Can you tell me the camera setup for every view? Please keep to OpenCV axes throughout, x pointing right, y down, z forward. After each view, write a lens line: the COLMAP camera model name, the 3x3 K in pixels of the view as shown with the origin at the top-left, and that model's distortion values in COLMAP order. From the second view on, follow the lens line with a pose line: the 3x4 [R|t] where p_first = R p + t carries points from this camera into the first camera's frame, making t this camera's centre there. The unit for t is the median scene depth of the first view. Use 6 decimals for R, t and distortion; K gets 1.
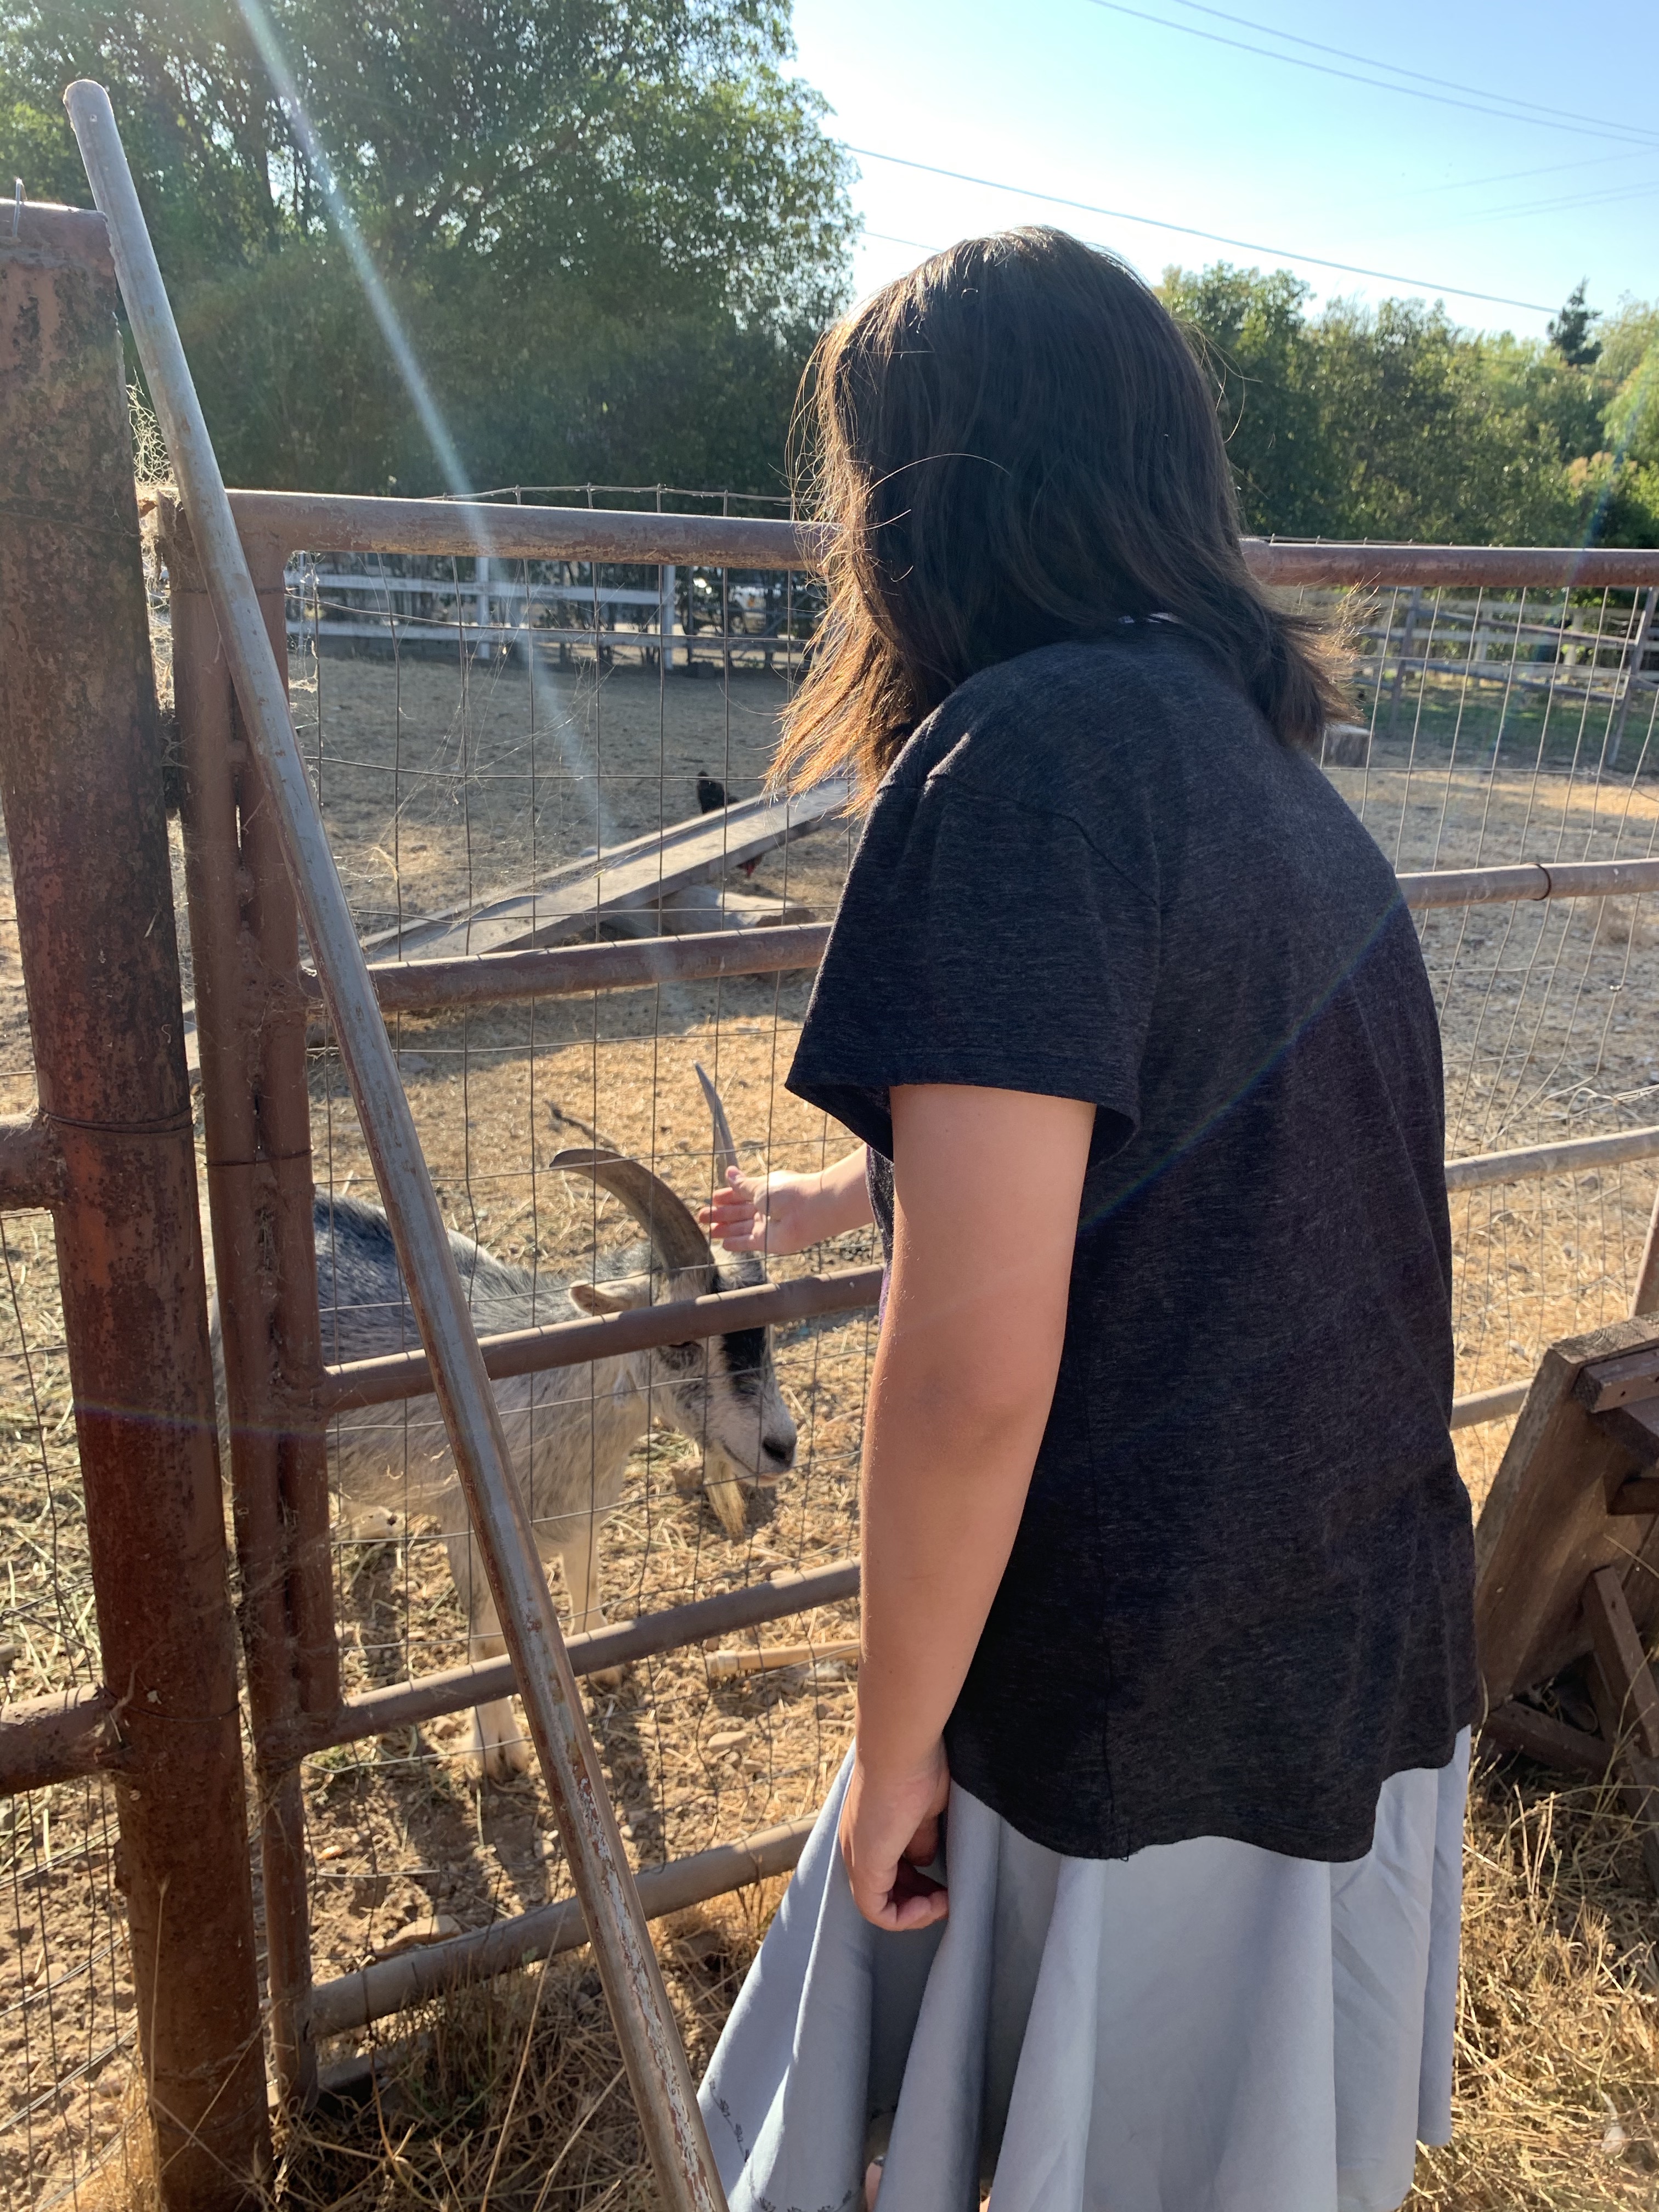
lens RADIAL K [[1801.1, 0, 830.6], [0, 1801.1, 1106.4], [0, 0, 1]] dist [0.001055, 0.000210]
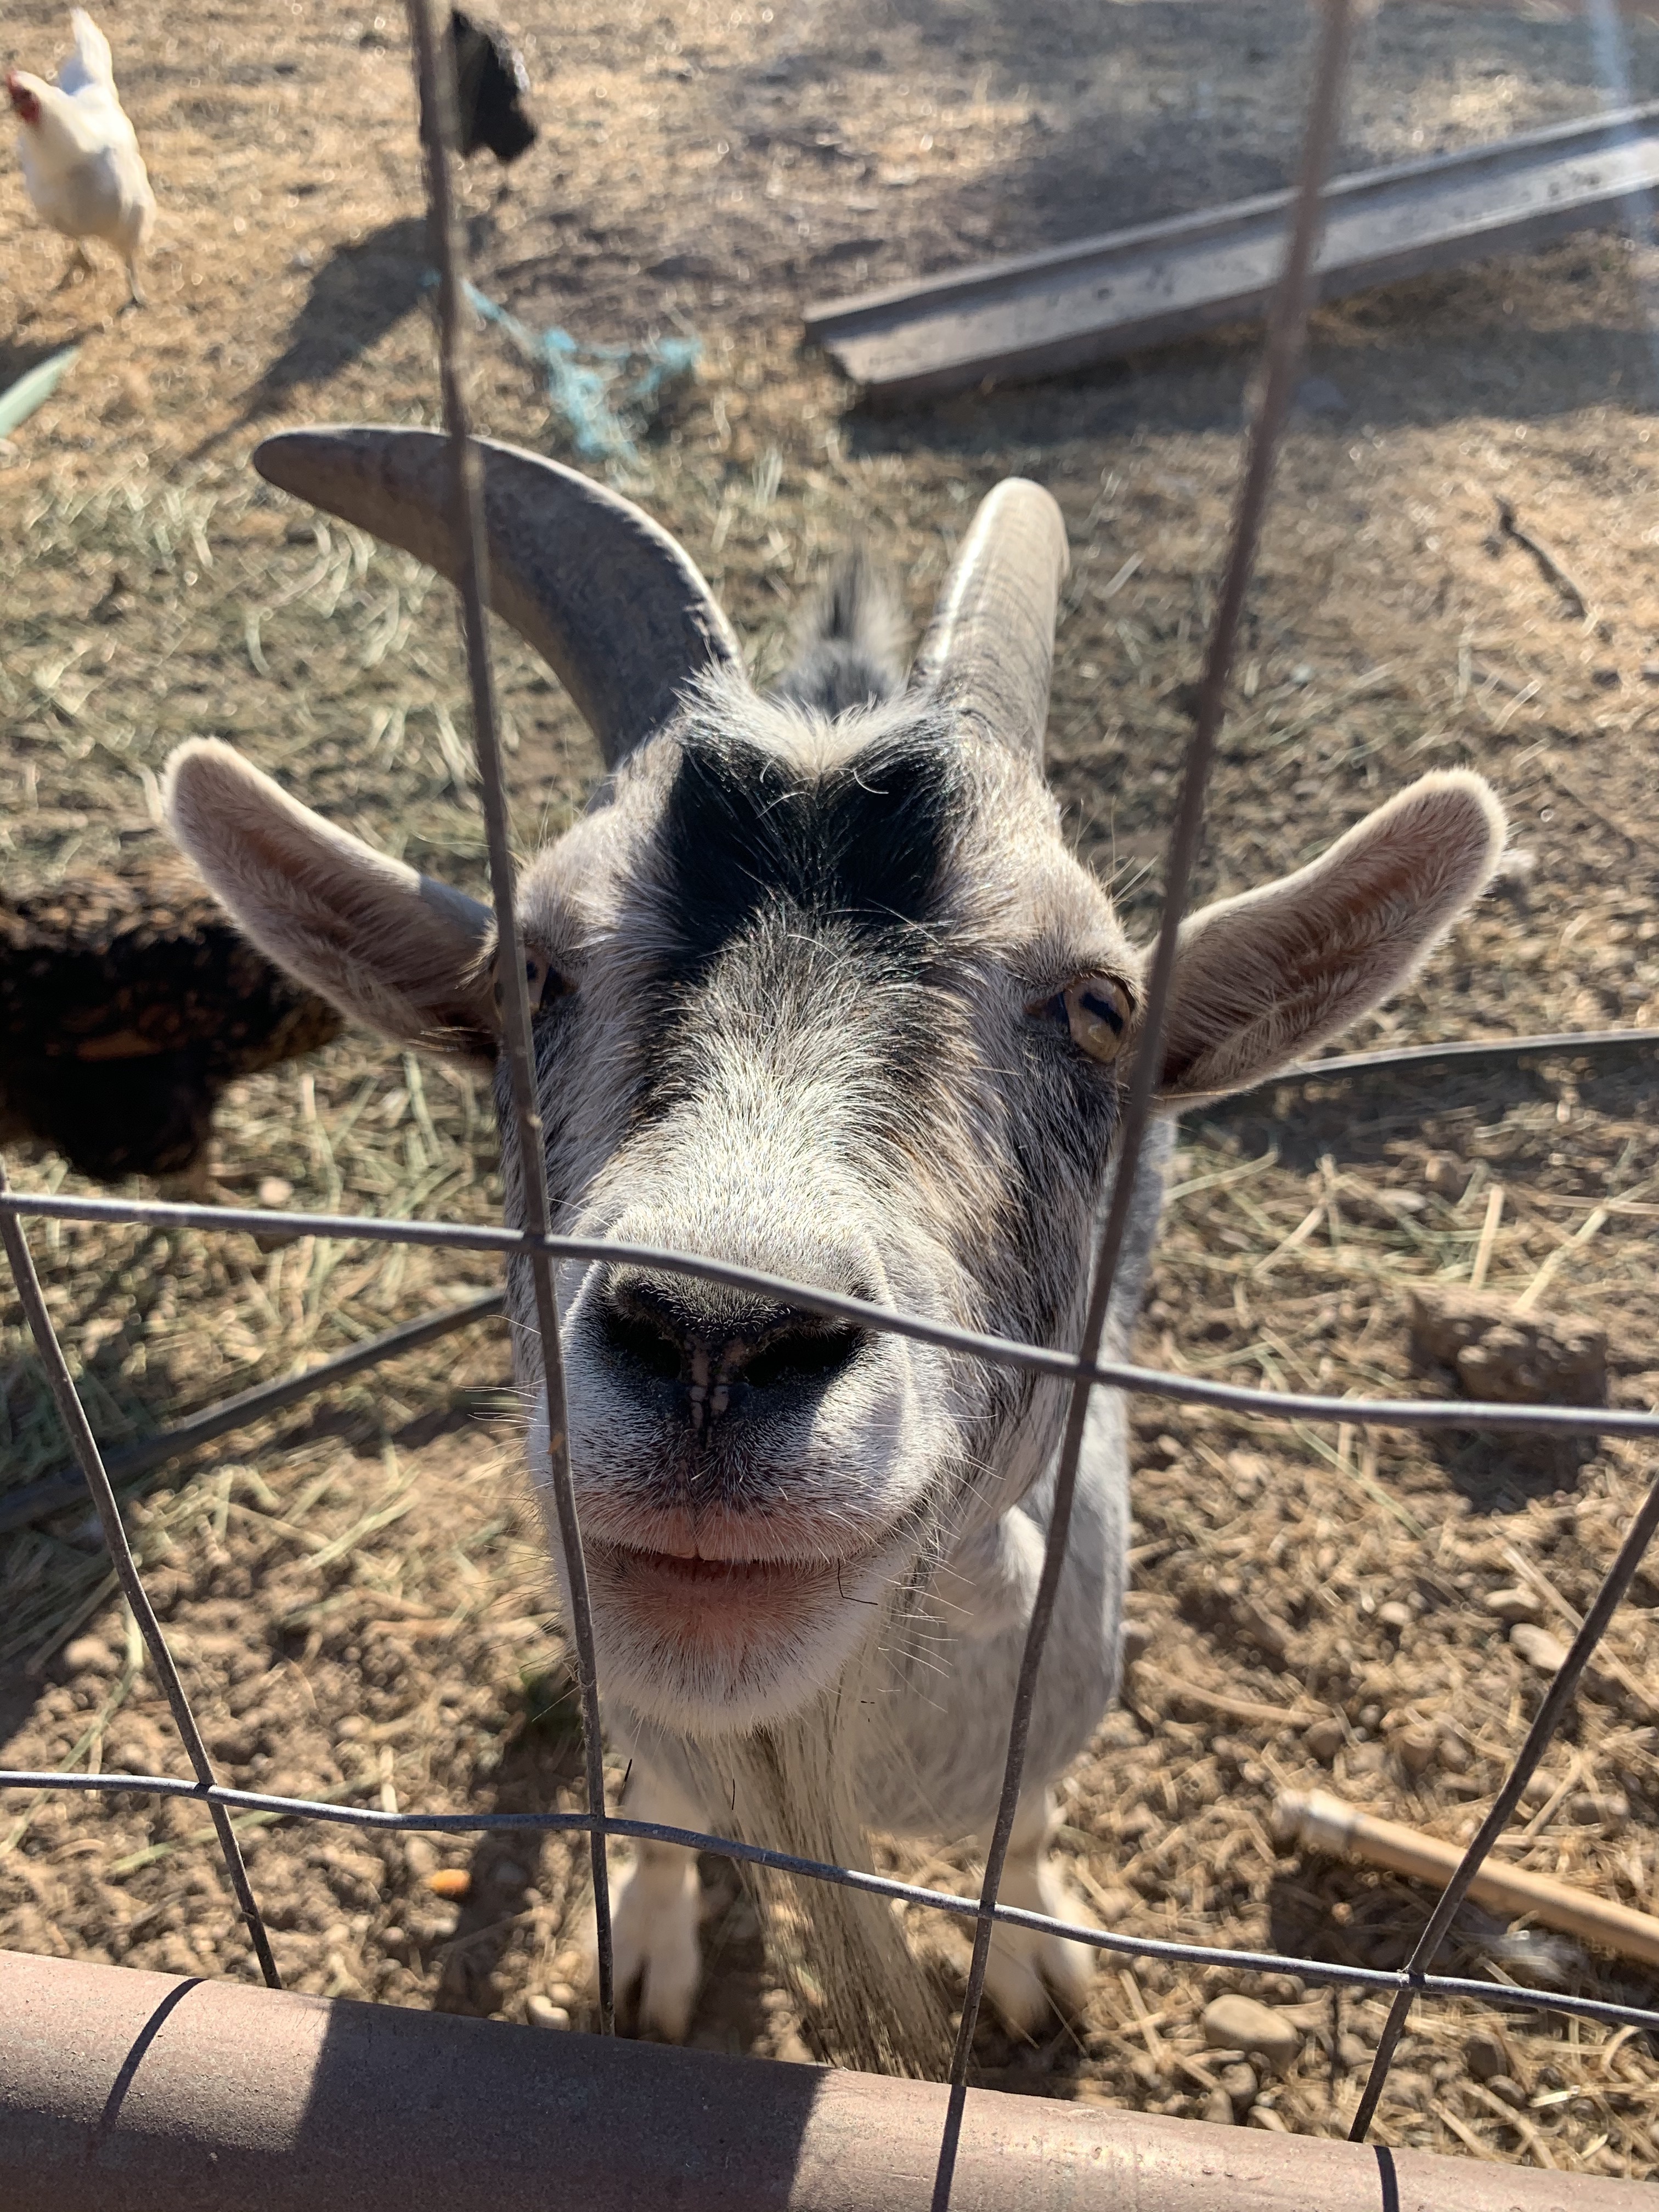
lens RADIAL K [[1669.6, 0, 823.9], [0, 1669.6, 1111.8], [0, 0, 1]] dist [-0.016226, 0.006032]
pose [[0.819833, 0.347361, -0.455208, -0.029751], [-0.155334, 0.900086, 0.407082, -0.013020], [0.551131, -0.263030, 0.791877, 0.577500]]
